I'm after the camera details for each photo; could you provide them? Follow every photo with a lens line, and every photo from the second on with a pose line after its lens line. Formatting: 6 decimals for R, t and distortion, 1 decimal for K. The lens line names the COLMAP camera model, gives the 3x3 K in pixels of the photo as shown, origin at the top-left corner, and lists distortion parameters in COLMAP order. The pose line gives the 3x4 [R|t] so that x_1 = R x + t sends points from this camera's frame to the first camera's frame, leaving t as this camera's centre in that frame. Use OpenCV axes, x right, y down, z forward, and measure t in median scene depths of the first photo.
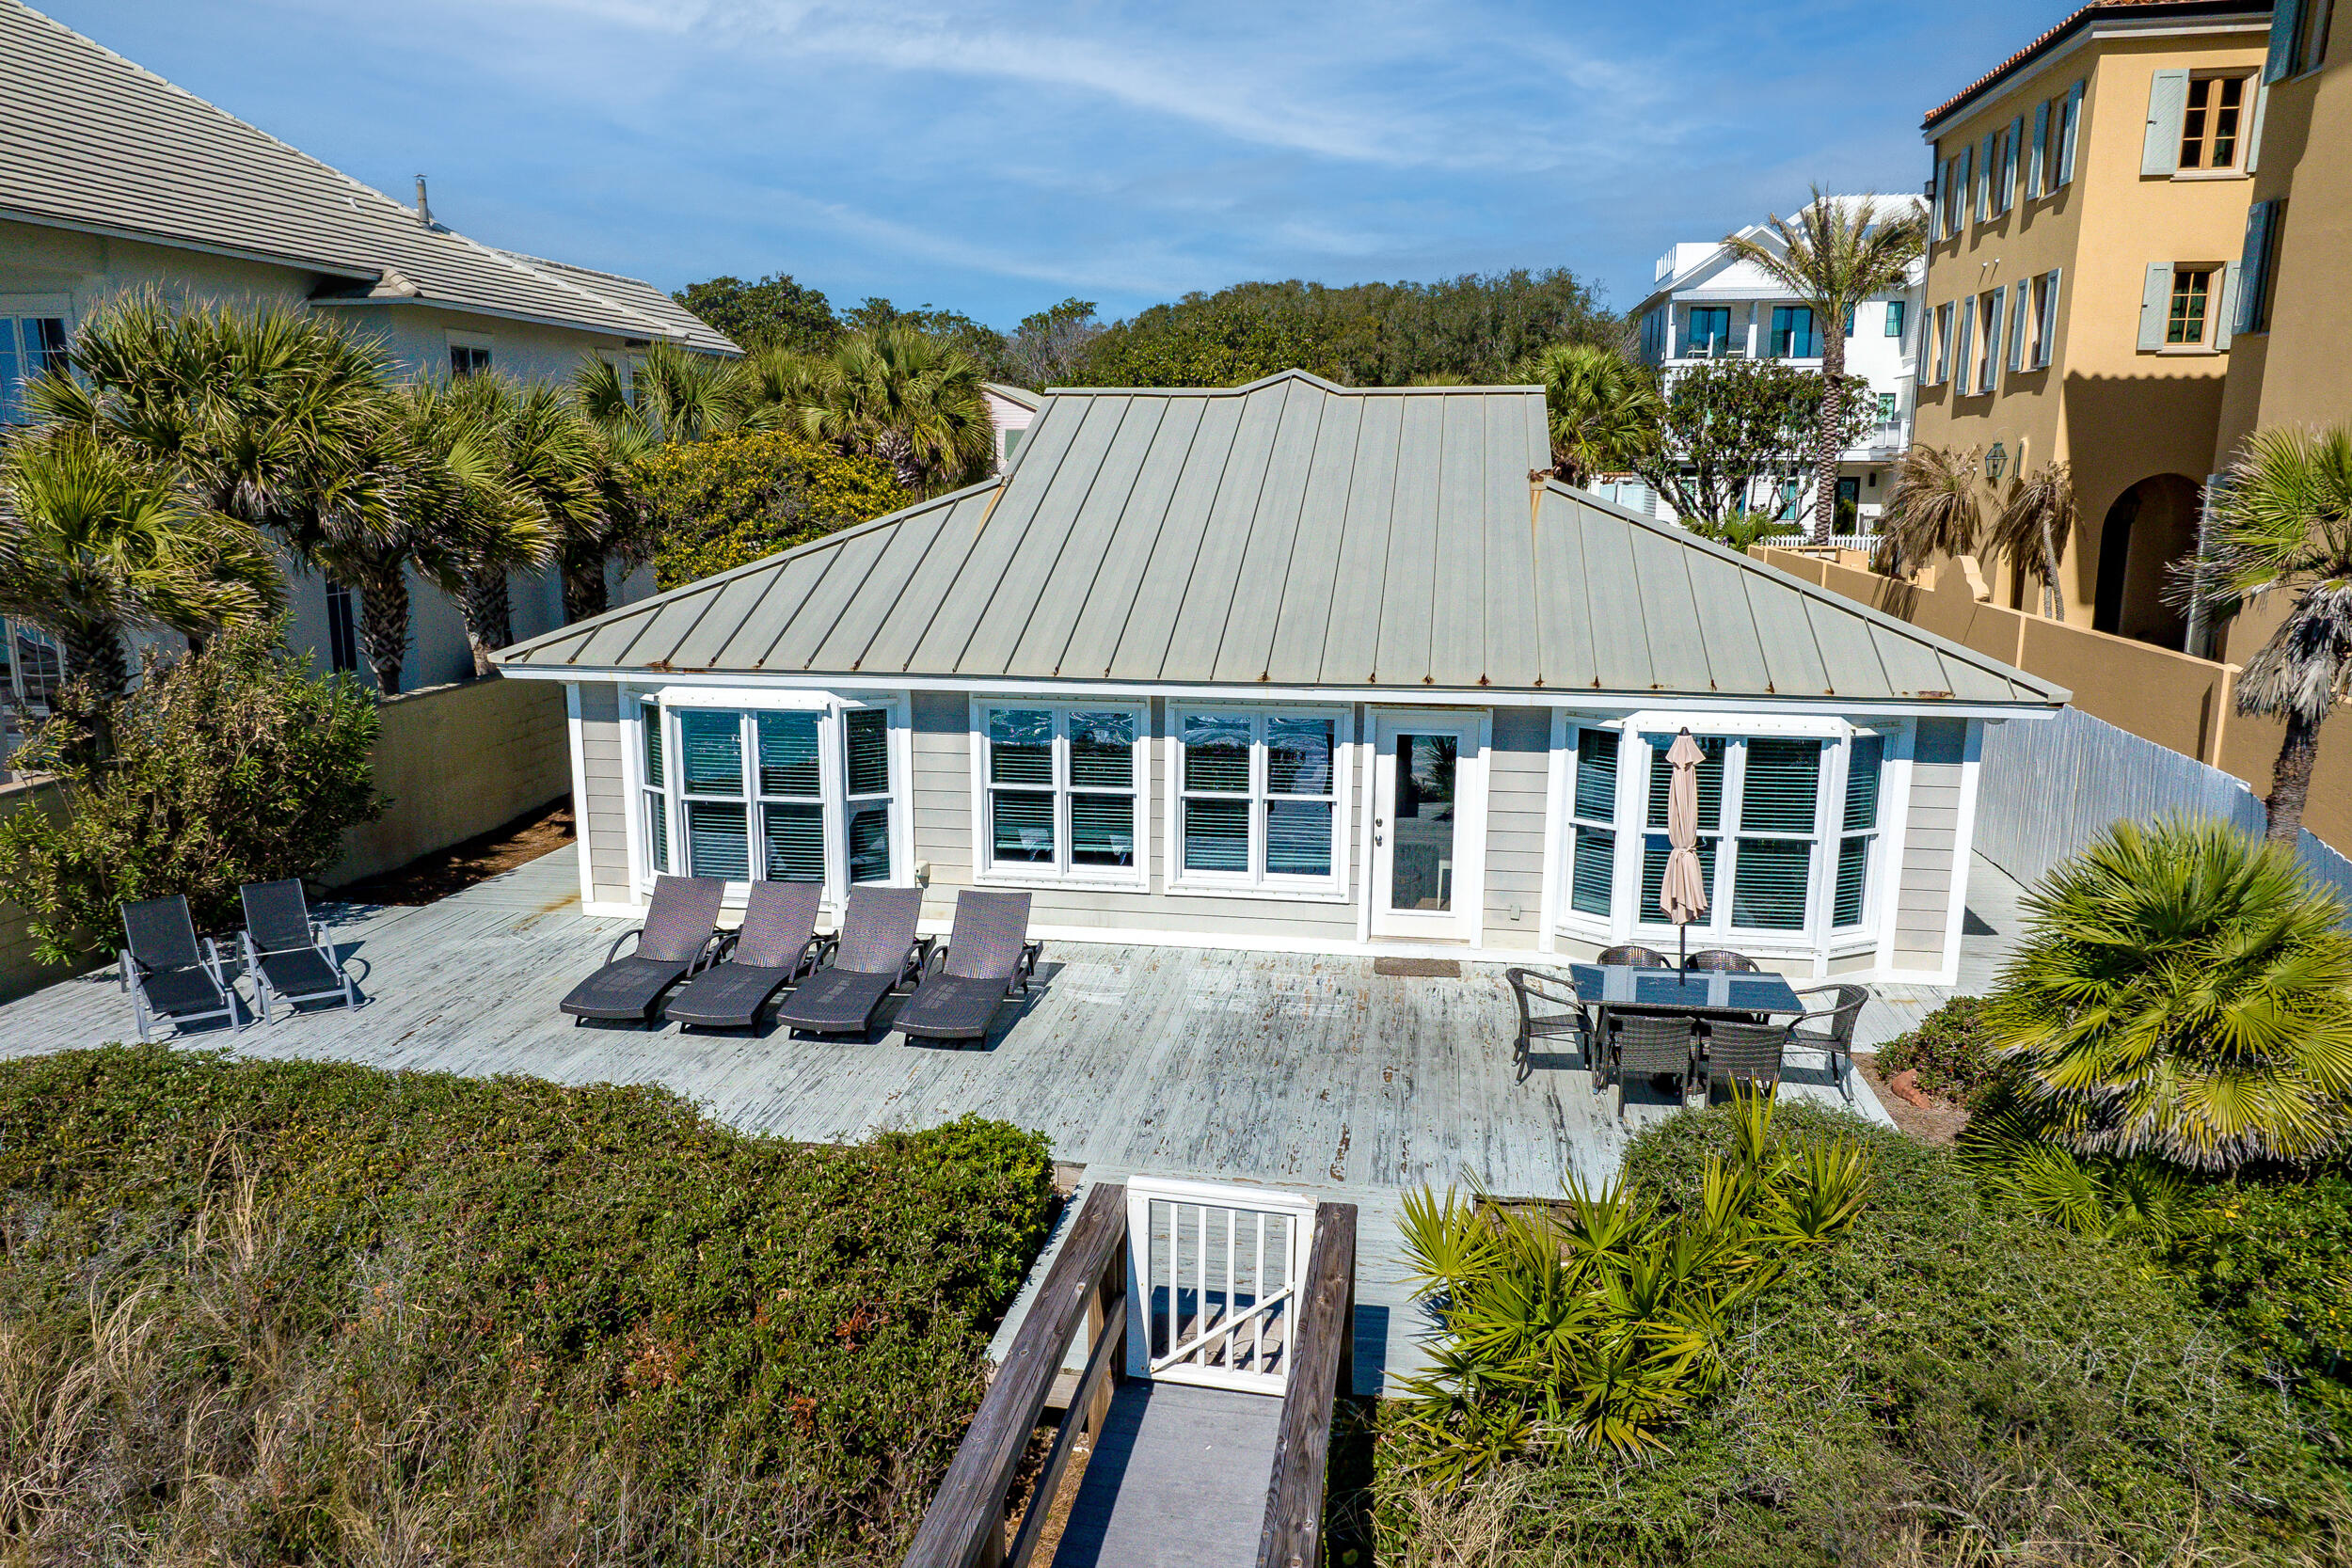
lens RADIAL K [[1697.2, 0, 1133.1], [0, 1697.2, 793.8], [0, 0, 1]] dist [0.000928, 0.001819]
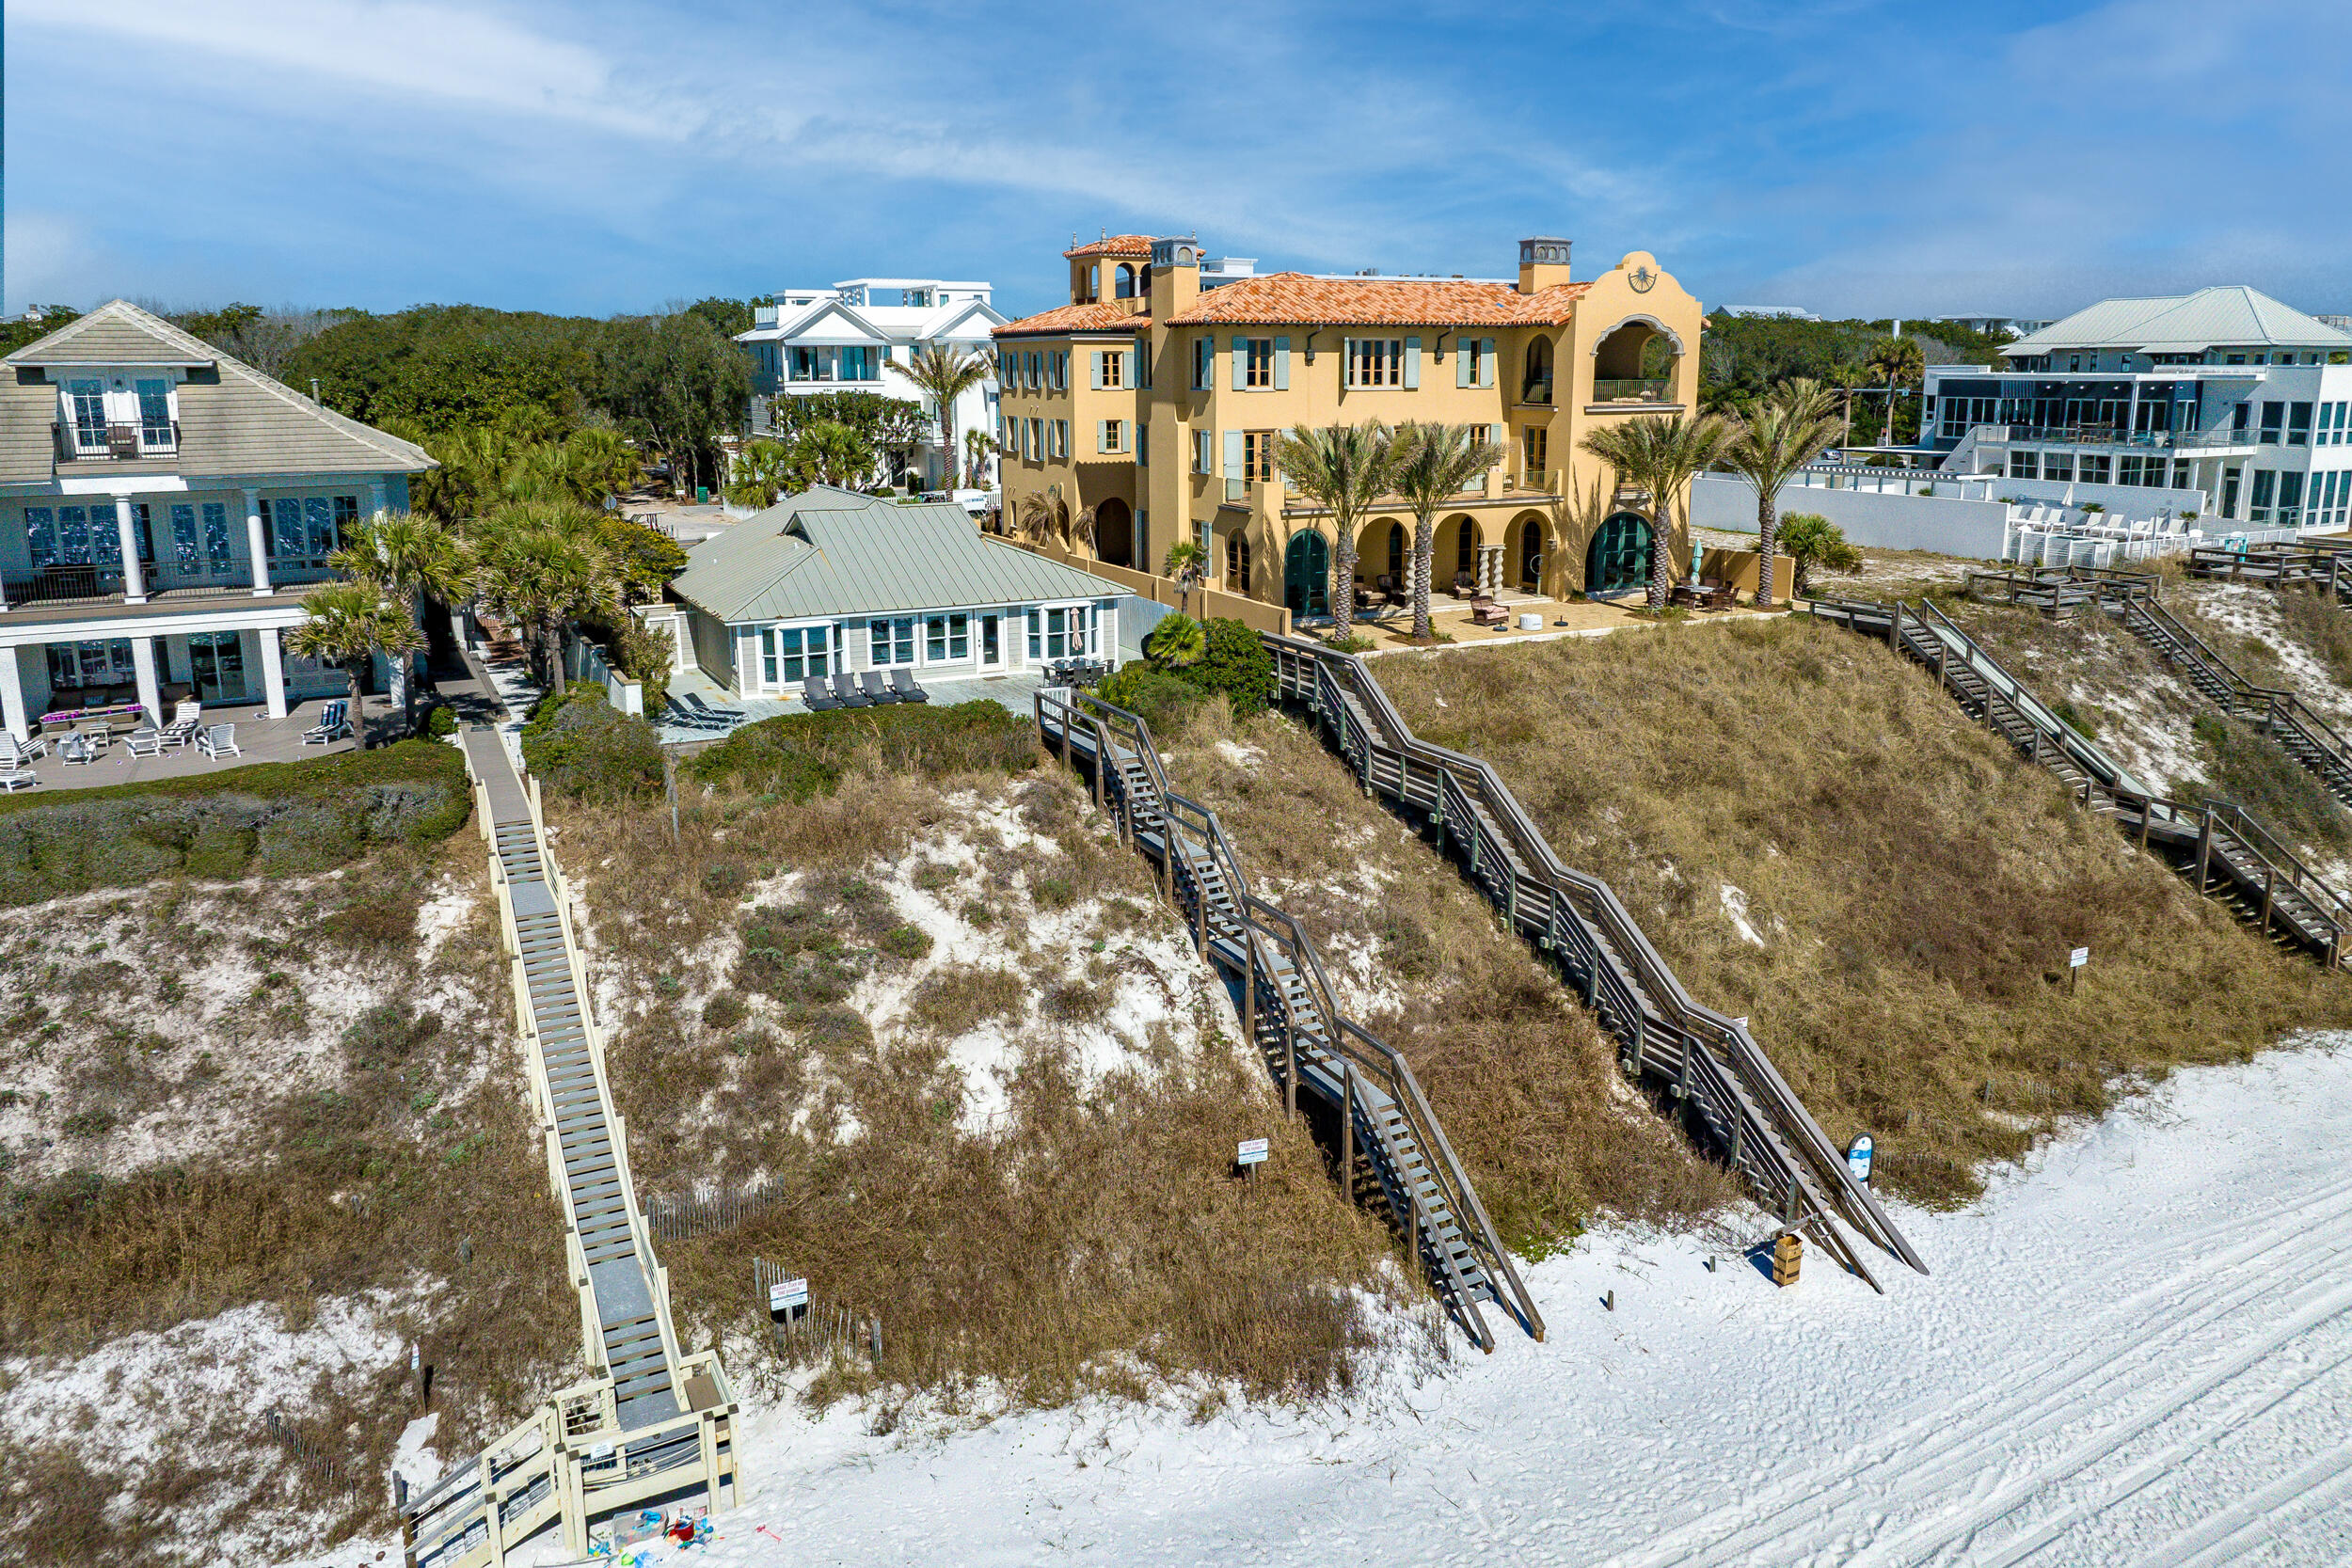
lens RADIAL K [[1609.3, 0, 1177.5], [0, 1609.3, 712.4], [0, 0, 1]] dist [-0.003062, 0.006463]
pose [[0.798083, -0.131286, 0.588071, -1.085018], [0.121119, 0.991008, 0.056867, 0.017129], [-0.590249, 0.025842, 0.806808, -1.409616]]
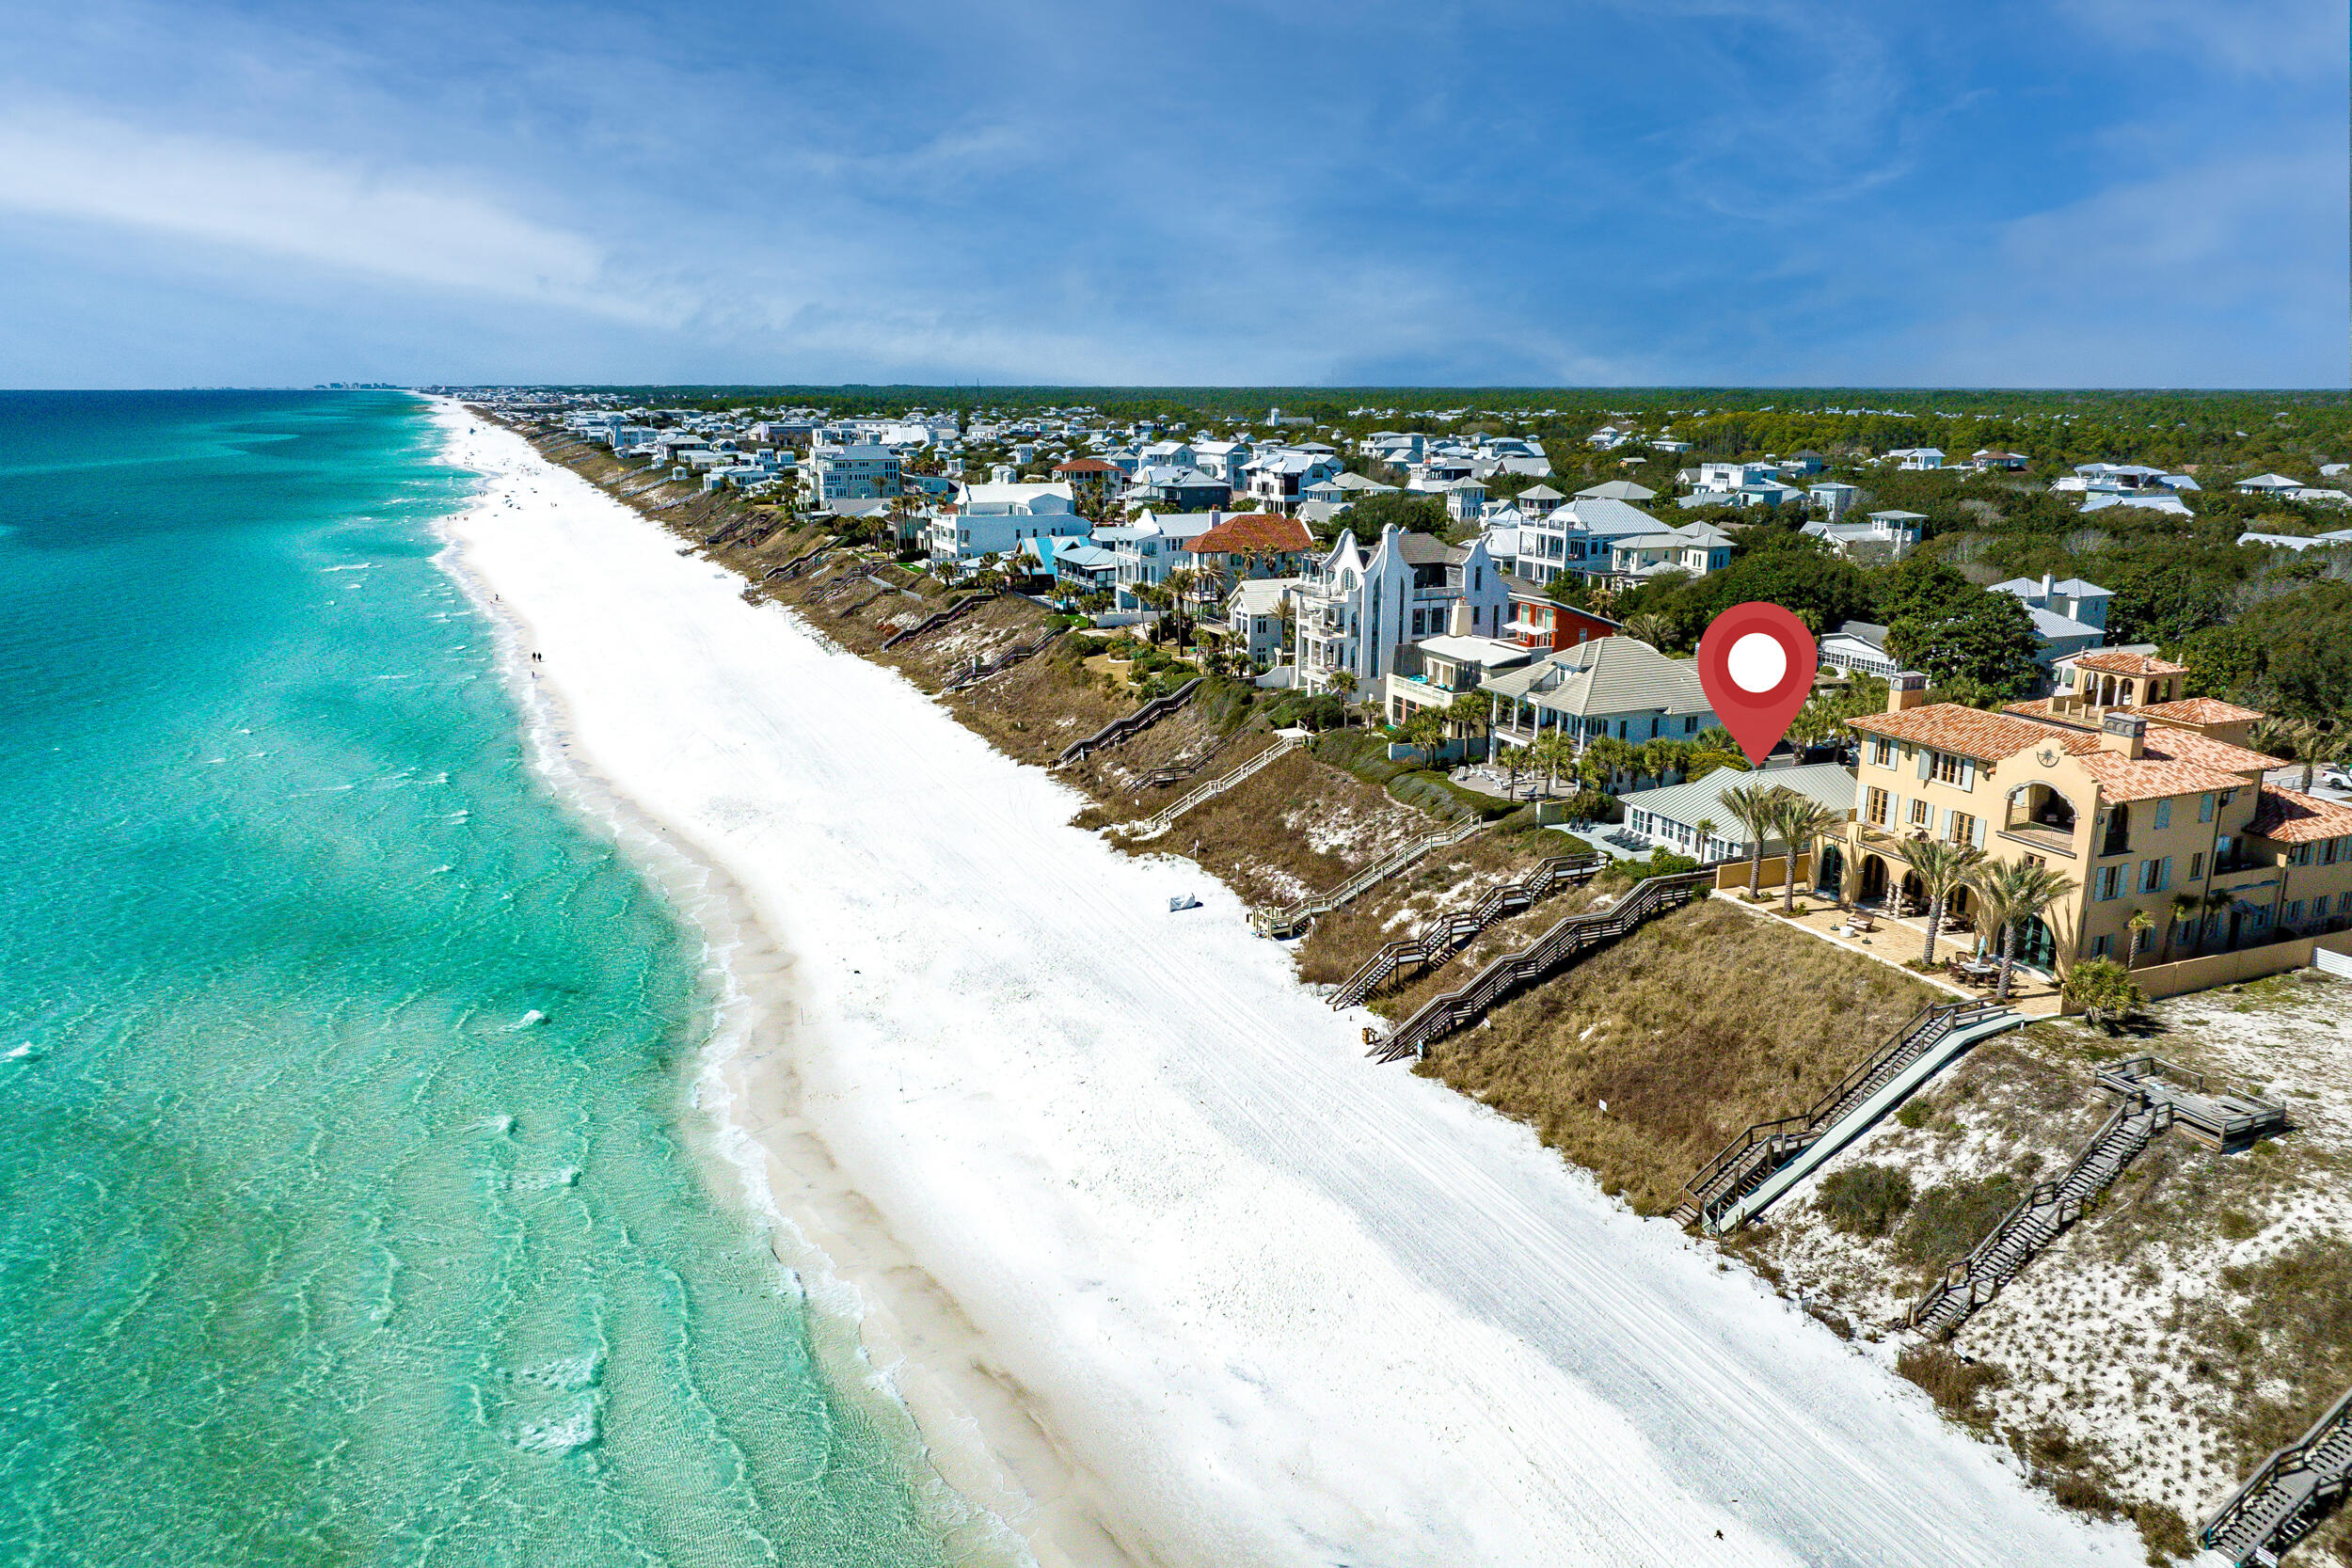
lens RADIAL K [[1635.0, 0, 1167.0], [0, 1635.0, 753.5], [0, 0, 1]] dist [-0.005044, -0.002577]
pose [[0.539883, 0.186892, -0.820730, 3.479514], [-0.163531, 0.979750, 0.115530, -0.599243], [0.825702, 0.071842, 0.559513, -3.709987]]
